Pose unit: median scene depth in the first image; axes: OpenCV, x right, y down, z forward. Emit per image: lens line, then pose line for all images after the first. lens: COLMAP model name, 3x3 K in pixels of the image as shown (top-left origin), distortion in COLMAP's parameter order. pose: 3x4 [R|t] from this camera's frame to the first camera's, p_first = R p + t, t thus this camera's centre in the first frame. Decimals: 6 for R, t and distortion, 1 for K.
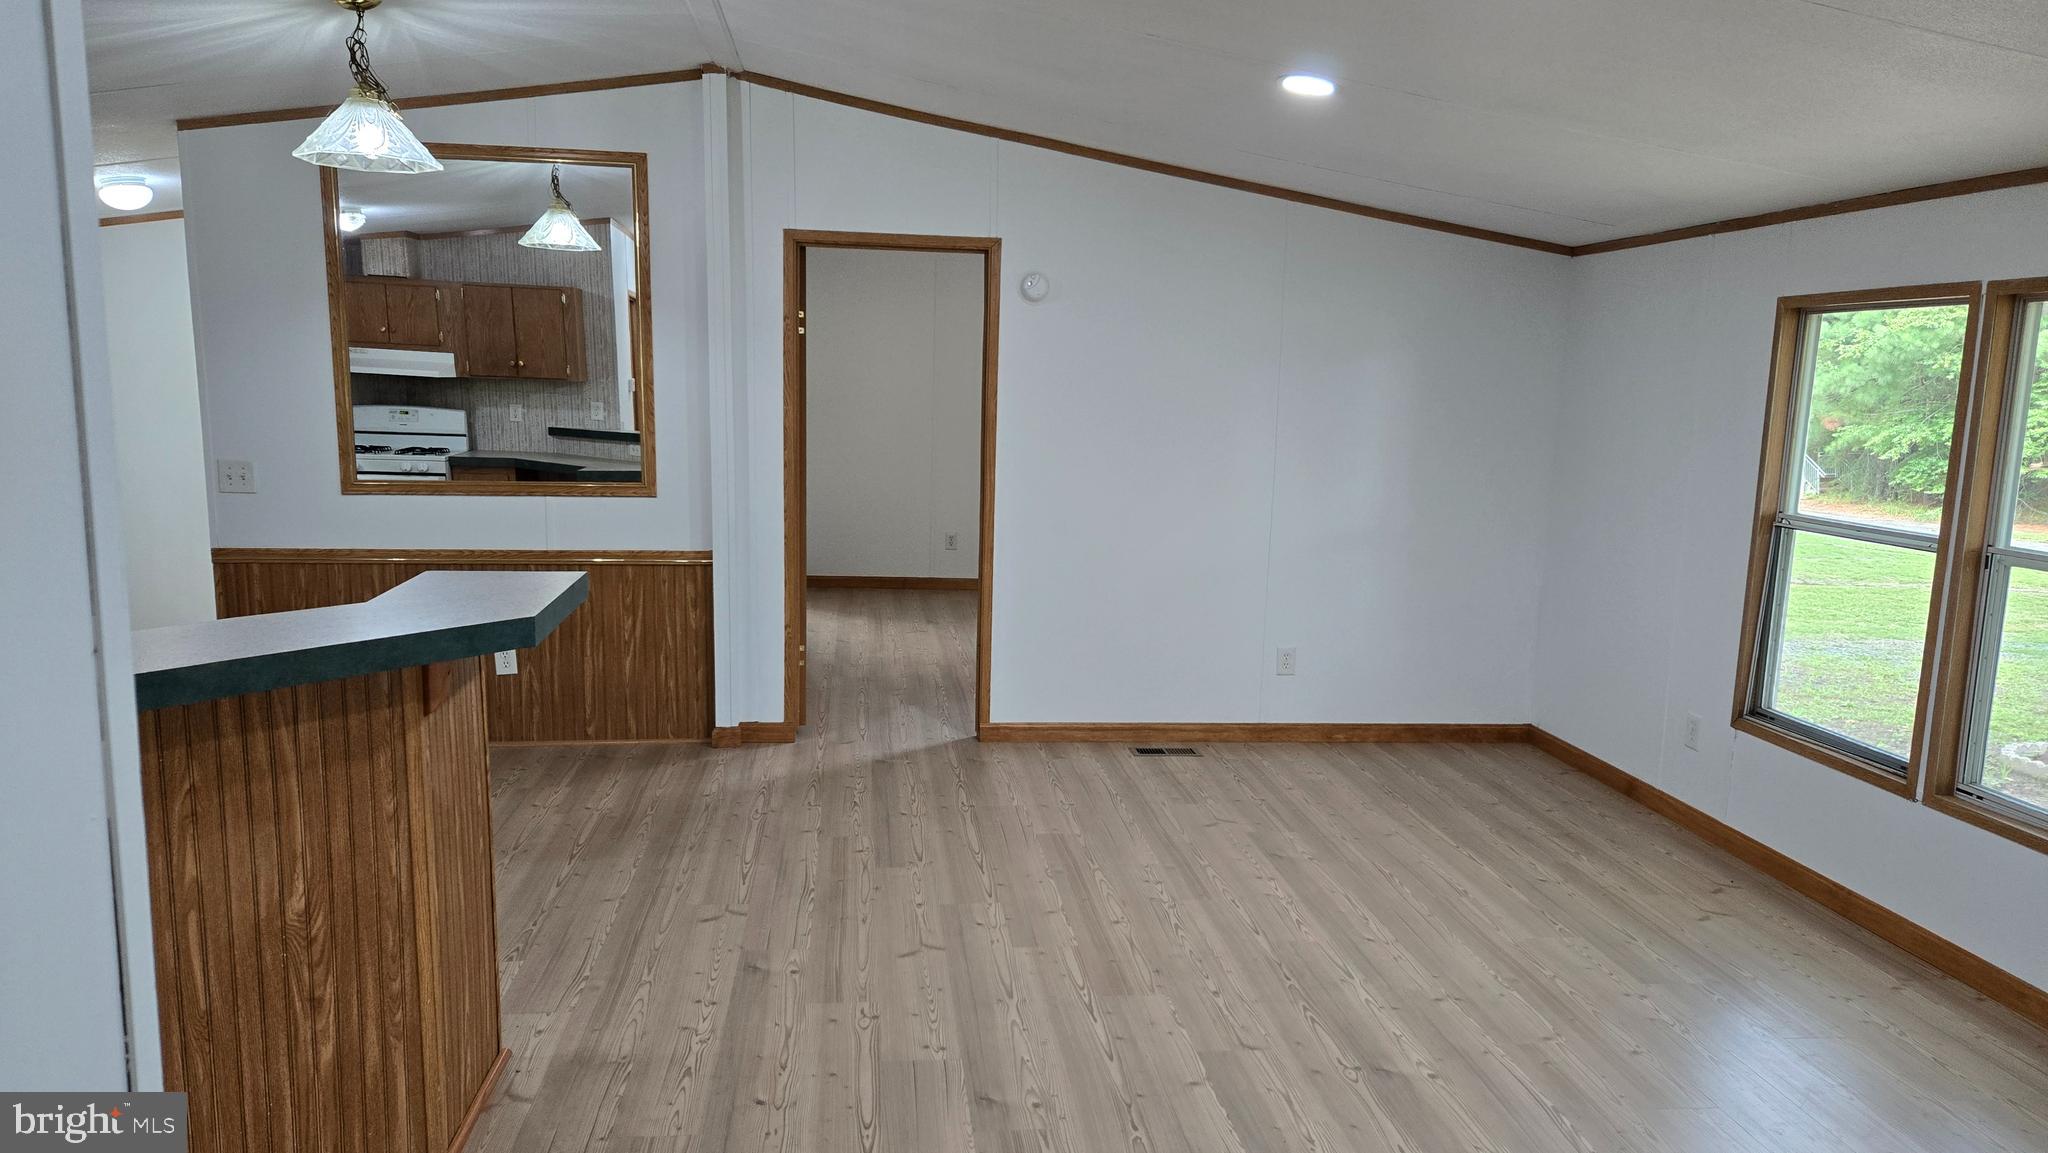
lens RADIAL K [[1333.3, 0, 1019.0], [0, 1333.3, 577.1], [0, 0, 1]] dist [0.032396, -0.000873]
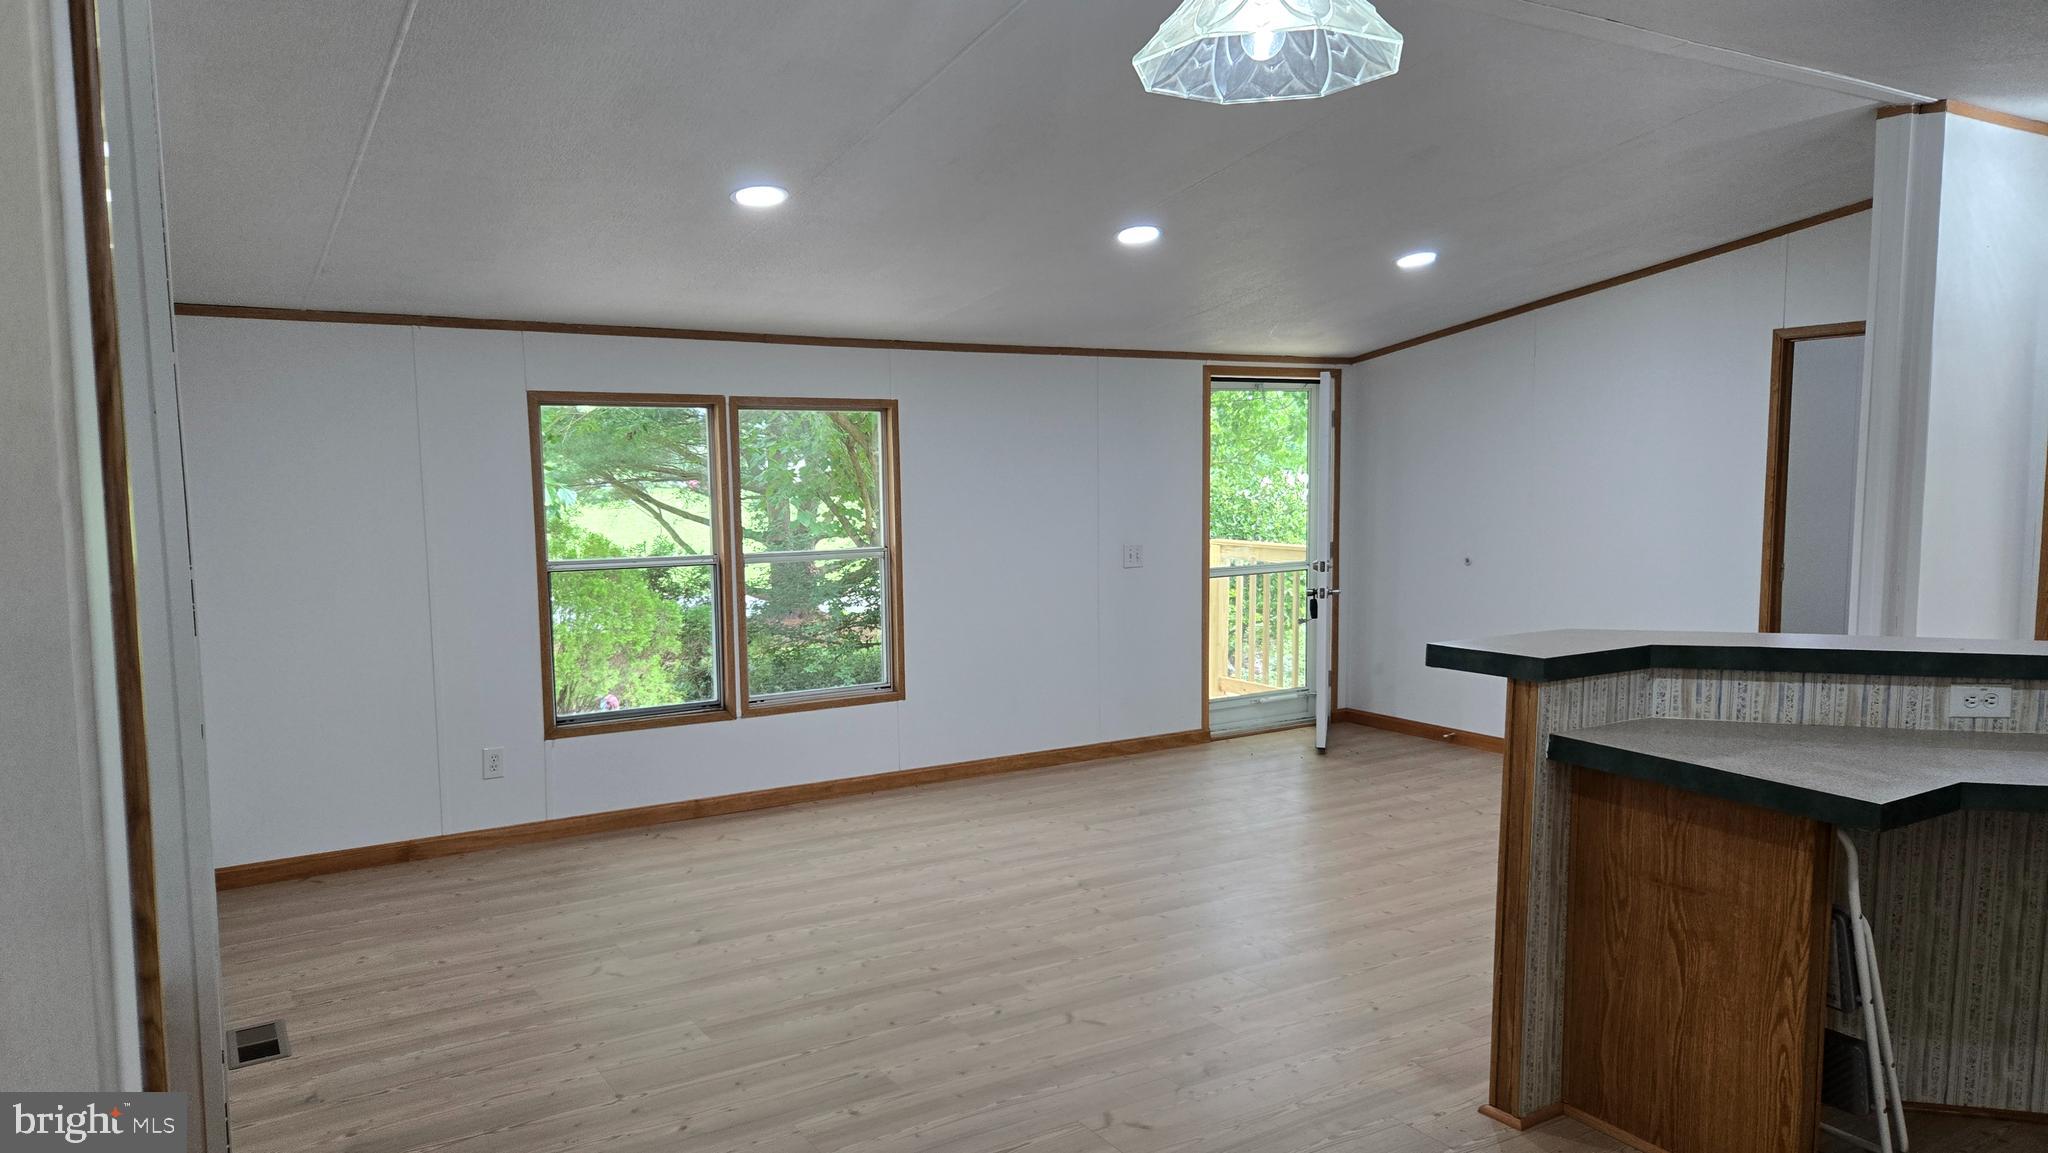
lens RADIAL K [[1333.3, 0, 1020.6], [0, 1333.3, 584.9], [0, 0, 1]] dist [0.032396, -0.000873]
pose [[-0.407650, -0.104462, 0.907143, -0.825970], [0.134579, 0.975713, 0.172835, -0.200530], [-0.903167, 0.192539, -0.383691, 1.191350]]
